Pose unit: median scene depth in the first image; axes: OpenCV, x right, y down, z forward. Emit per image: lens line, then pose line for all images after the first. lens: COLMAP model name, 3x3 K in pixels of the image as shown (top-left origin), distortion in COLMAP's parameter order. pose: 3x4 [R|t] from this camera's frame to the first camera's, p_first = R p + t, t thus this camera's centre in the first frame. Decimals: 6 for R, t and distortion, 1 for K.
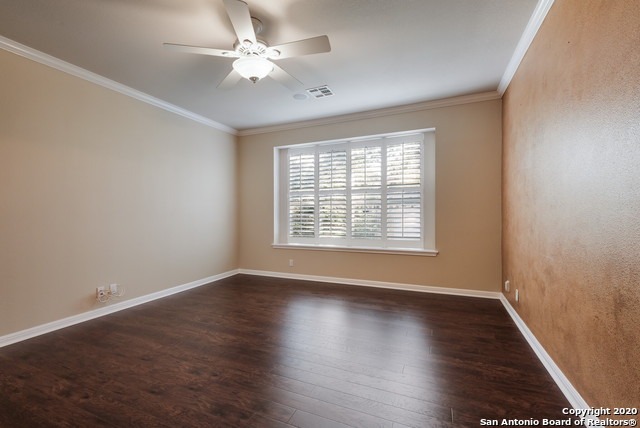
lens RADIAL K [[279.6, 0, 321.3], [0, 279.6, 217.9], [0, 0, 1]] dist [0.004252, 0.001528]
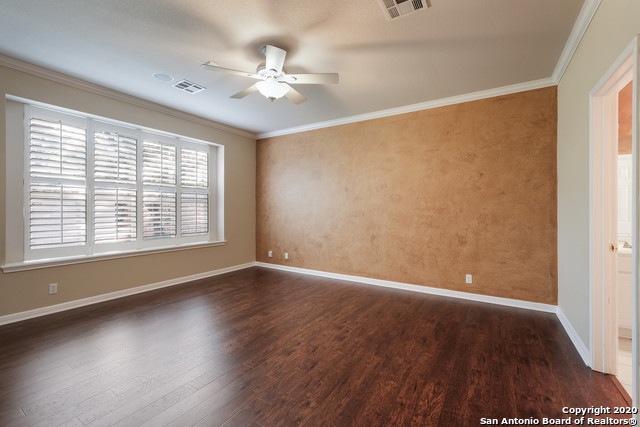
lens RADIAL K [[277.8, 0, 321.9], [0, 277.8, 210.3], [0, 0, 1]] dist [0.002598, -0.000027]
pose [[0.147935, 0.004970, 0.988985, -0.746907], [0.015948, 0.999845, -0.007411, -0.004566], [-0.988868, 0.016869, 0.147833, 0.339763]]
